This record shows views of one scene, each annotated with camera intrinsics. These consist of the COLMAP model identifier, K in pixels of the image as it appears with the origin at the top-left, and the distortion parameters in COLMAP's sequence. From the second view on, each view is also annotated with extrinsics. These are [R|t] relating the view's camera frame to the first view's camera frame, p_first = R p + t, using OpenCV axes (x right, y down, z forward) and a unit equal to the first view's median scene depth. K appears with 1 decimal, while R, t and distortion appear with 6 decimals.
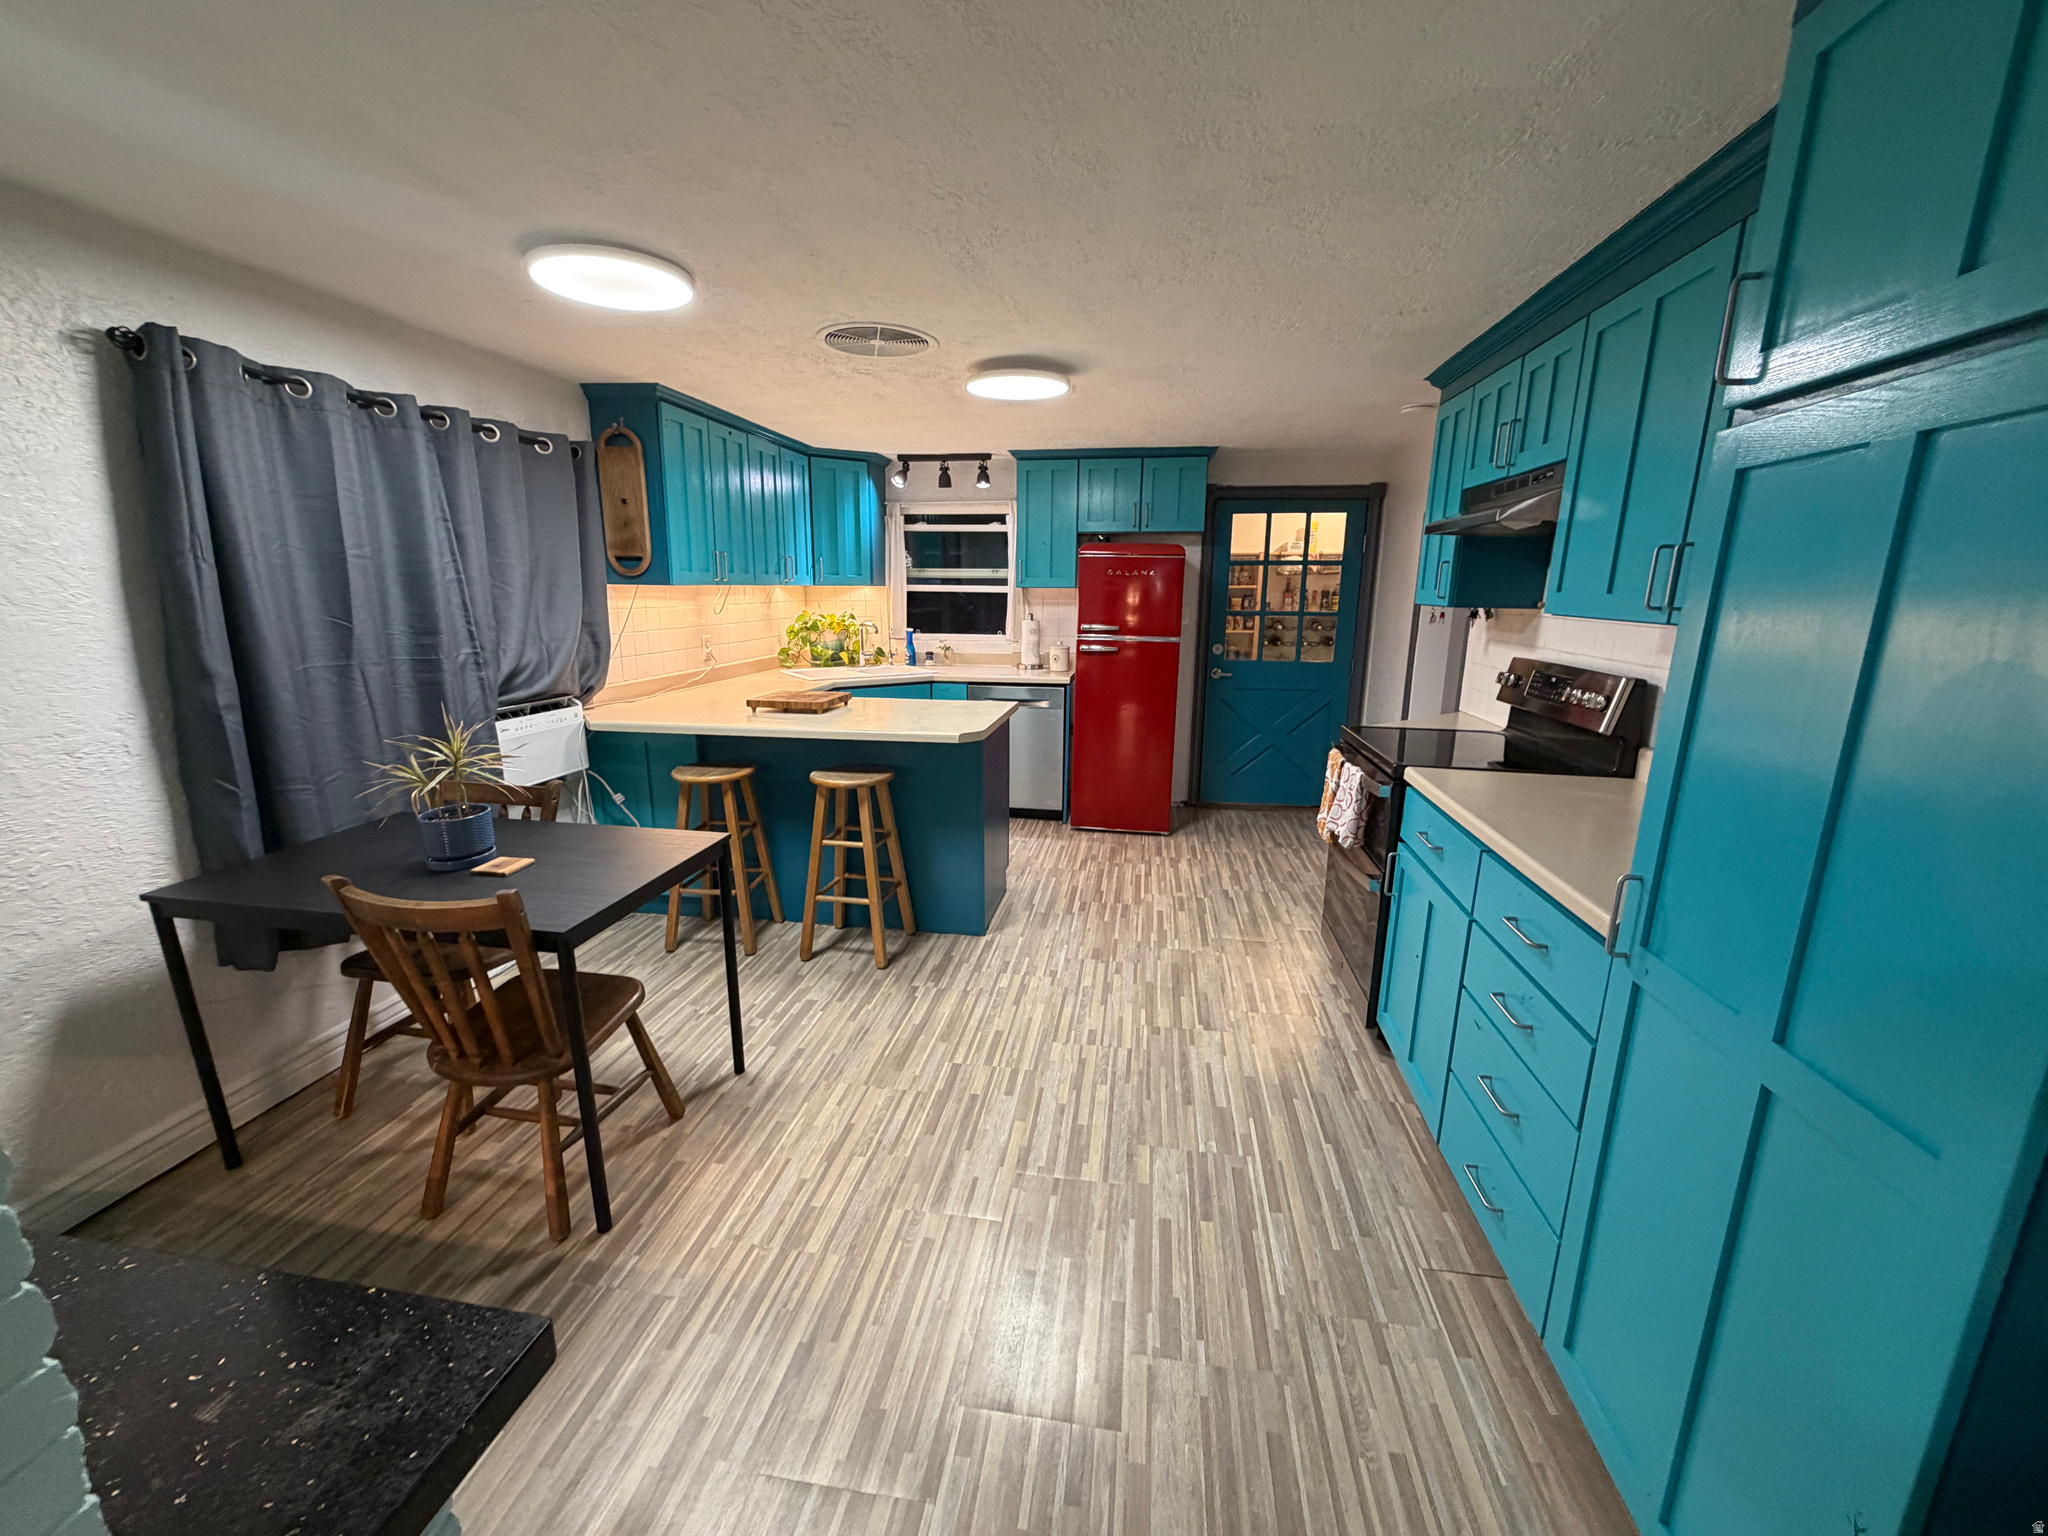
lens RADIAL K [[815.1, 0, 1017.4], [0, 815.1, 767.0], [0, 0, 1]] dist [0.000085, 0.000280]
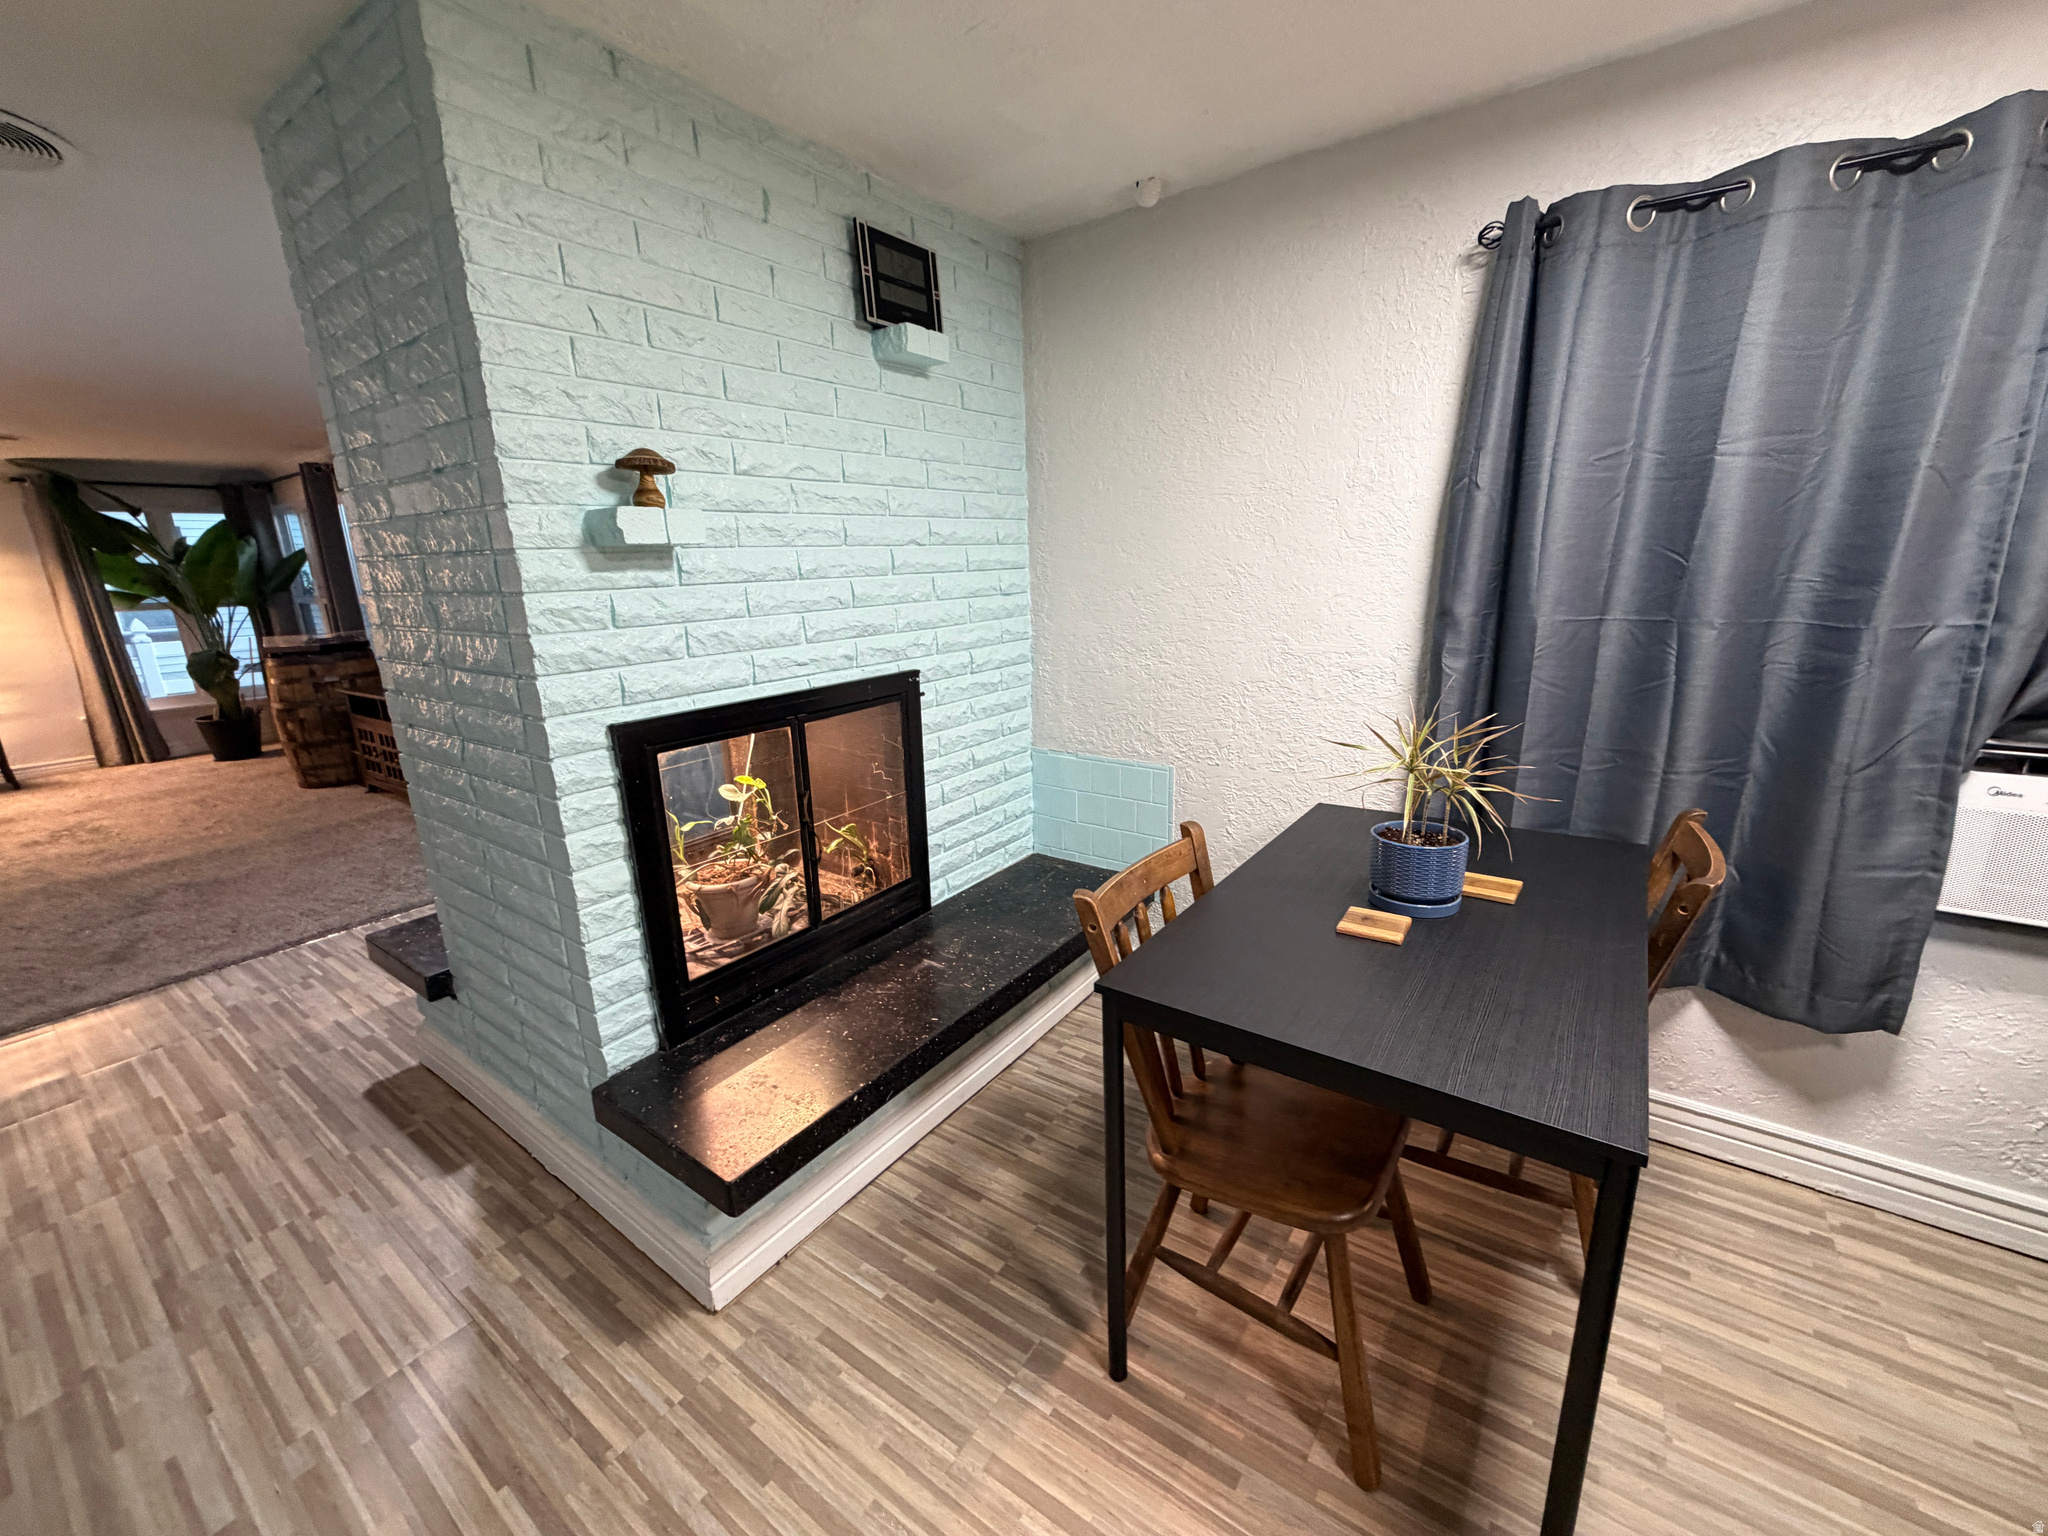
lens RADIAL K [[815.1, 0, 1017.4], [0, 815.1, 767.0], [0, 0, 1]] dist [0.000085, 0.000280]
pose [[-0.442158, 0.229904, -0.866972, 0.022739], [-0.170157, 0.927538, 0.332745, -0.072627], [0.880649, 0.294647, -0.370999, 0.399228]]
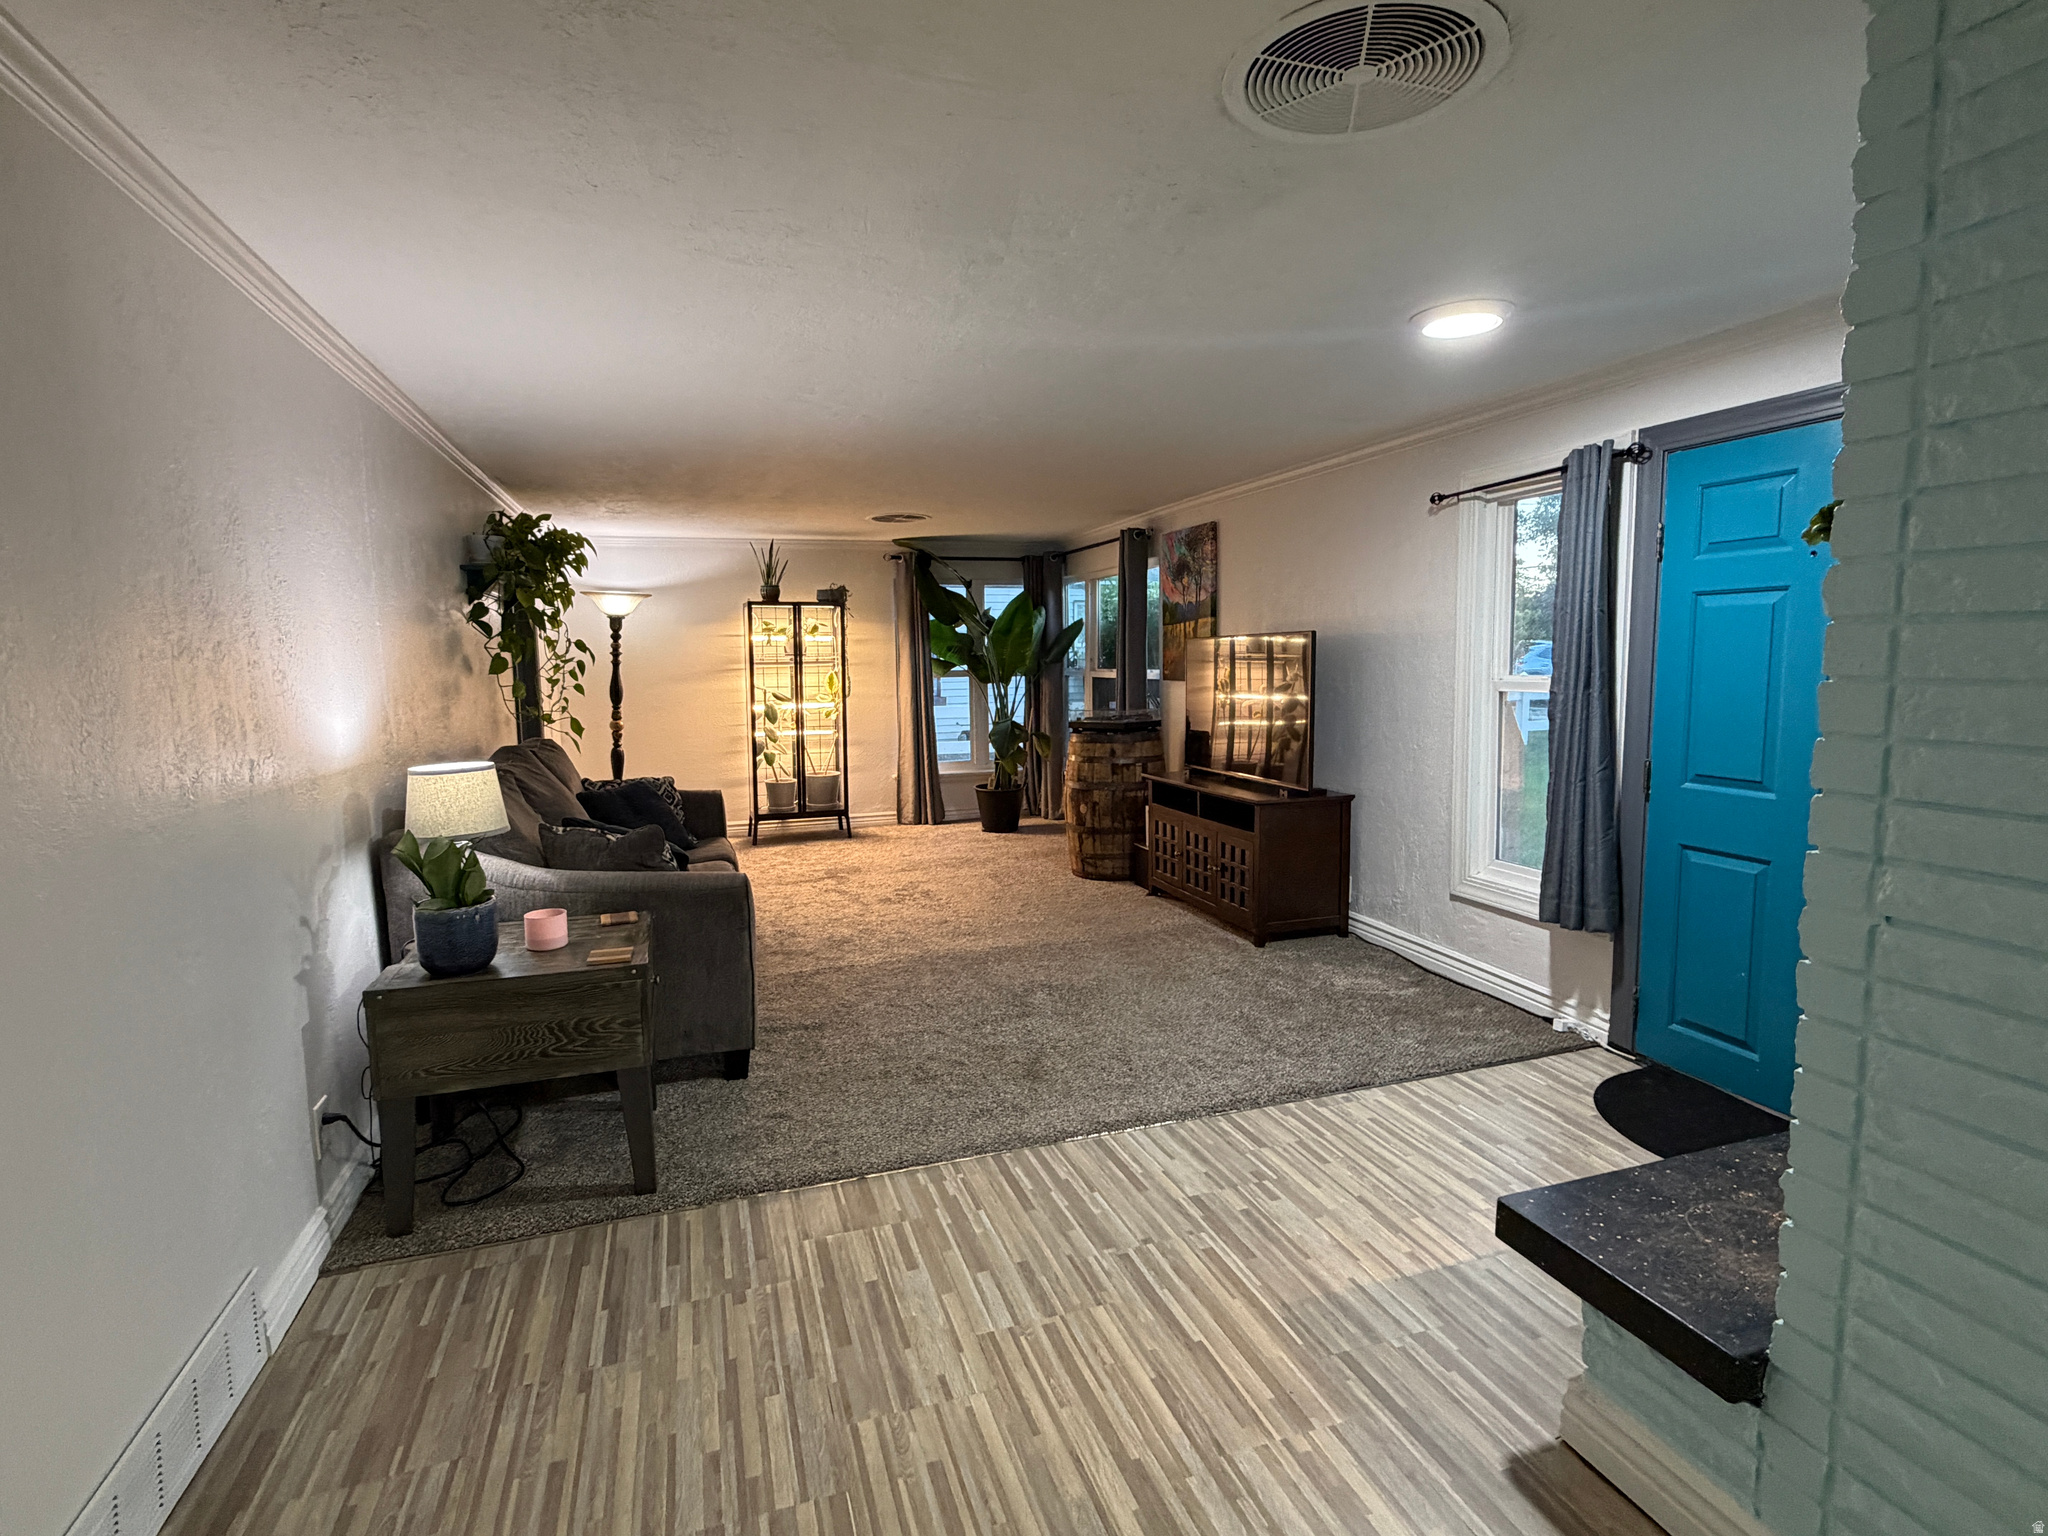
lens RADIAL K [[1011.9, 0, 1025.1], [0, 1011.9, 755.1], [0, 0, 1]] dist [-0.003825, -0.000253]
pose [[-0.885064, 0.055933, -0.462096, 0.123599], [-0.092299, 0.951952, 0.292008, -0.009728], [0.456226, 0.301097, -0.837376, 0.100395]]
